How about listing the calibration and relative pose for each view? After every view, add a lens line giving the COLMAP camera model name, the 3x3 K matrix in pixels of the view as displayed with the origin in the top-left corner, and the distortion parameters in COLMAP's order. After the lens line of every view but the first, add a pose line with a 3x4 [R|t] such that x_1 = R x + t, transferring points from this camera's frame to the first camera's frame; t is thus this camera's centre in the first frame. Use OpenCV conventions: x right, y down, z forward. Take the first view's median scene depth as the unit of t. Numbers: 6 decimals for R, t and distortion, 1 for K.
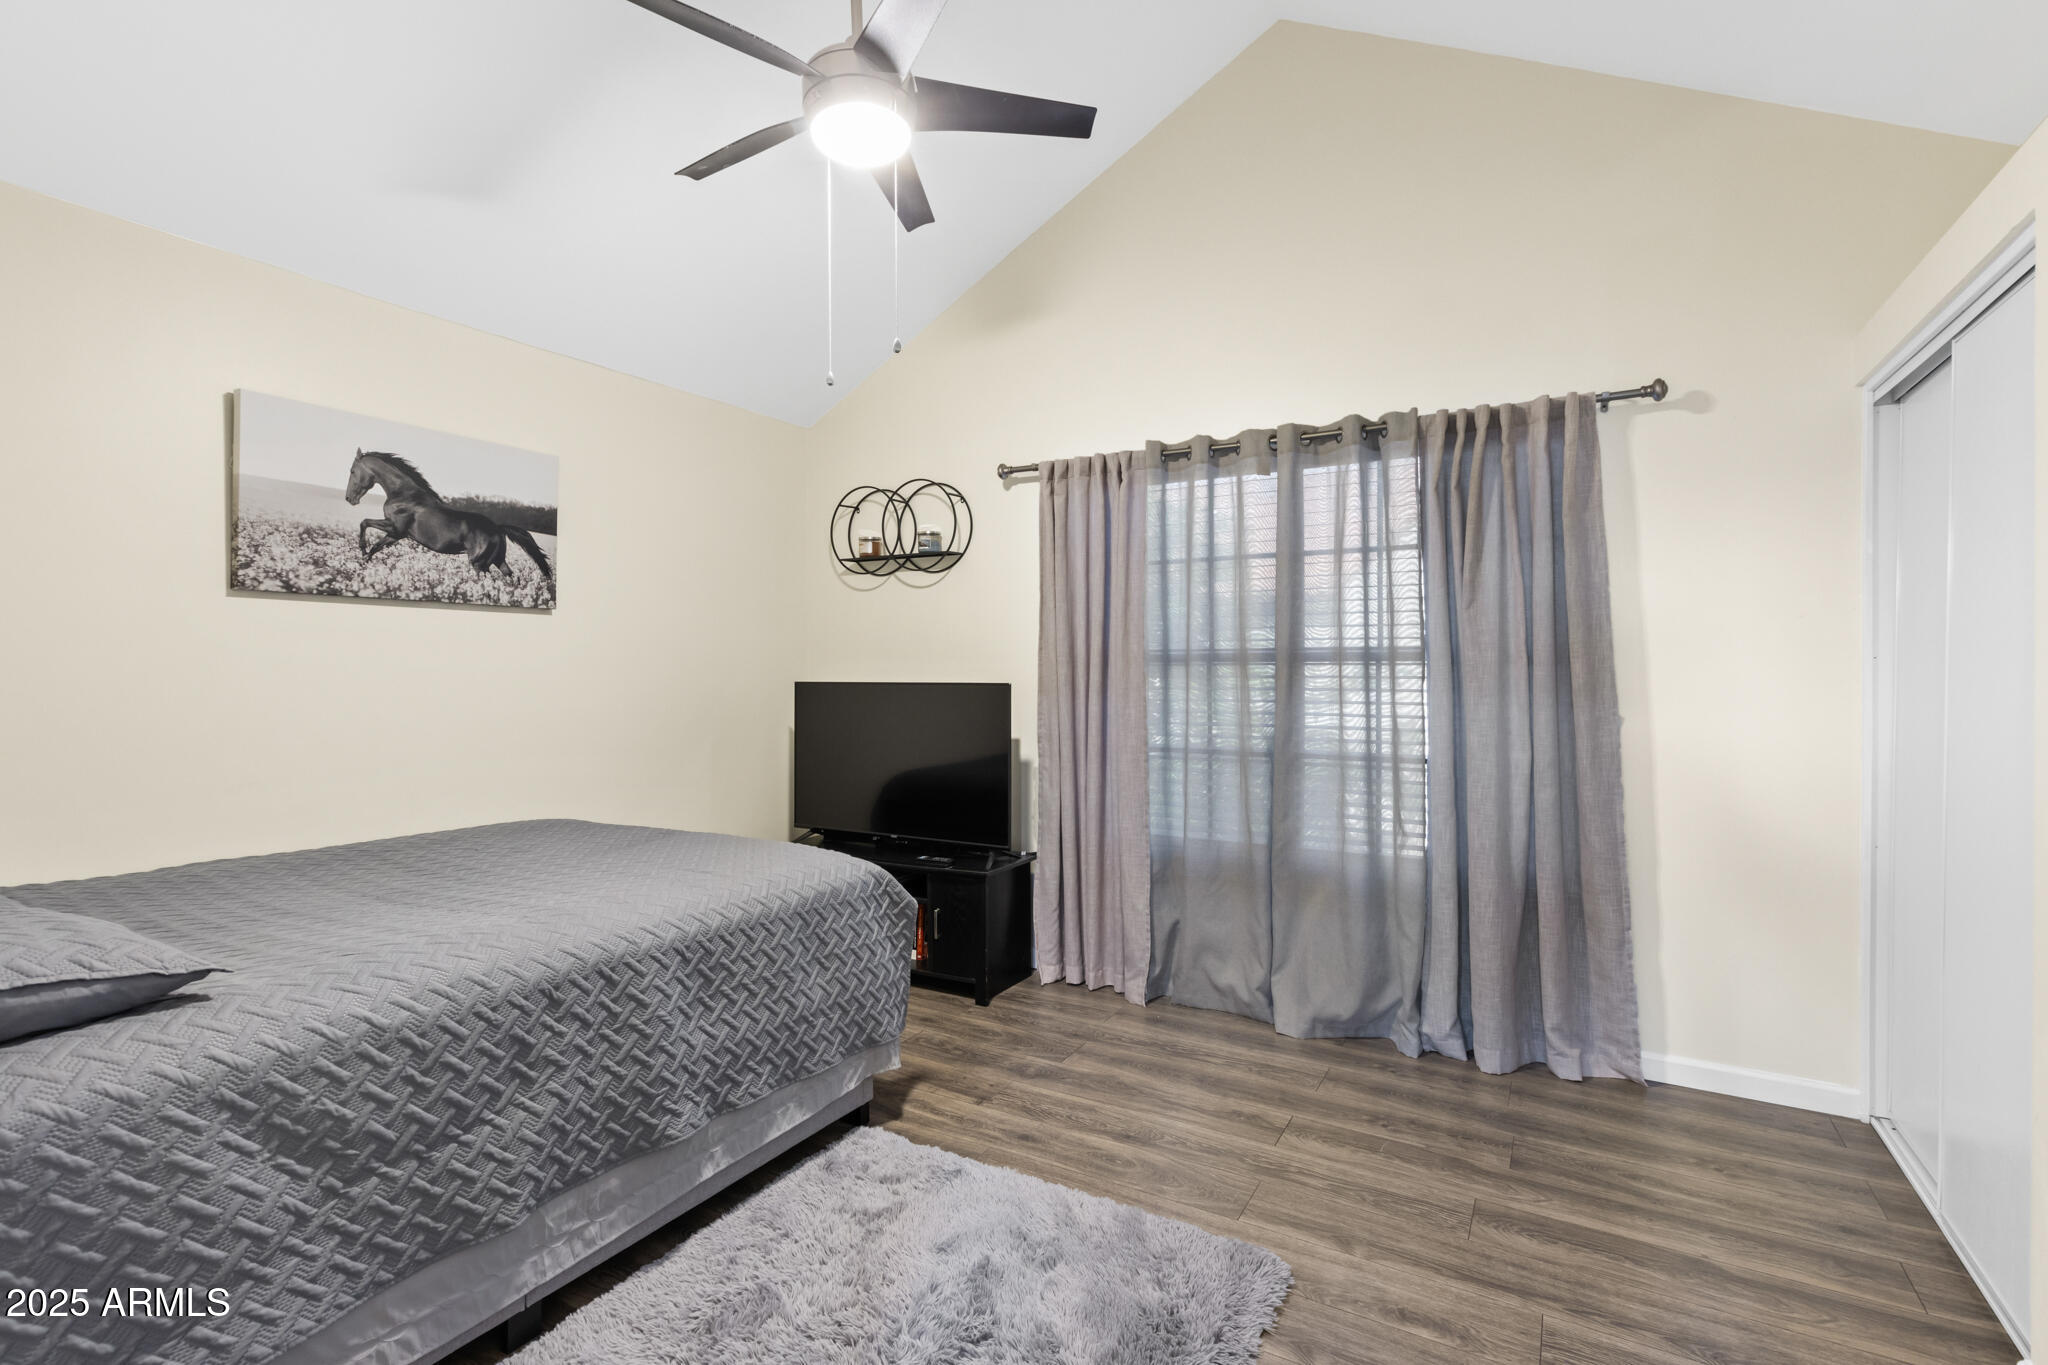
lens RADIAL K [[948.6, 0, 1016.2], [0, 948.6, 676.5], [0, 0, 1]] dist [0.010192, -0.004963]
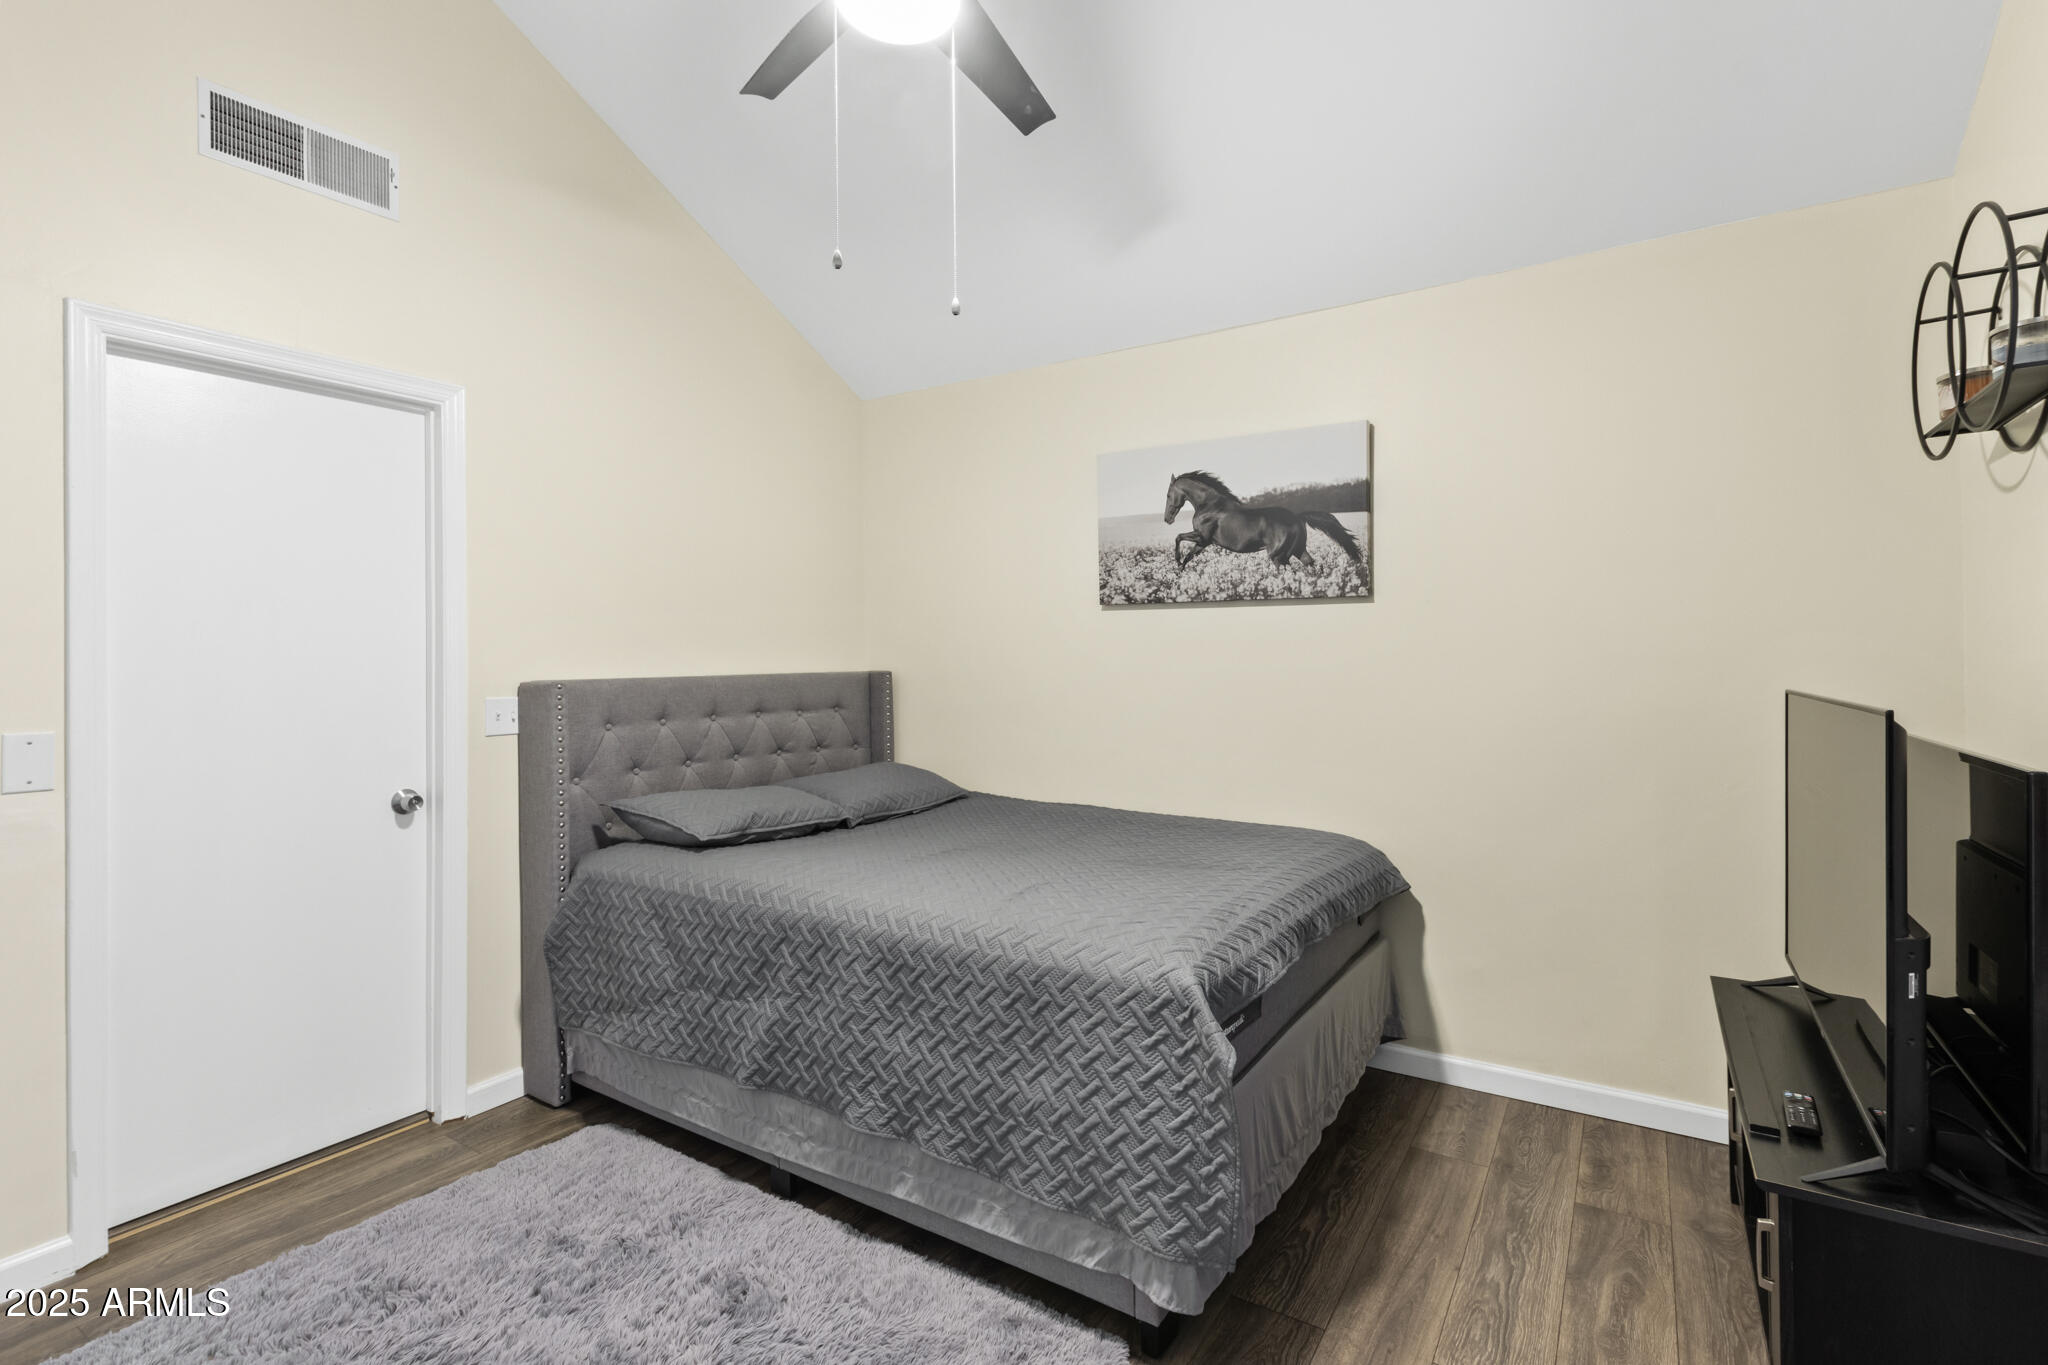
lens RADIAL K [[948.6, 0, 1004.7], [0, 948.6, 654.3], [0, 0, 1]] dist [0.010192, -0.004963]
pose [[-0.044063, -0.004098, -0.999020, 0.448773], [-0.004415, 0.999983, -0.003907, -0.014691], [0.999019, 0.004238, -0.044081, 0.807653]]
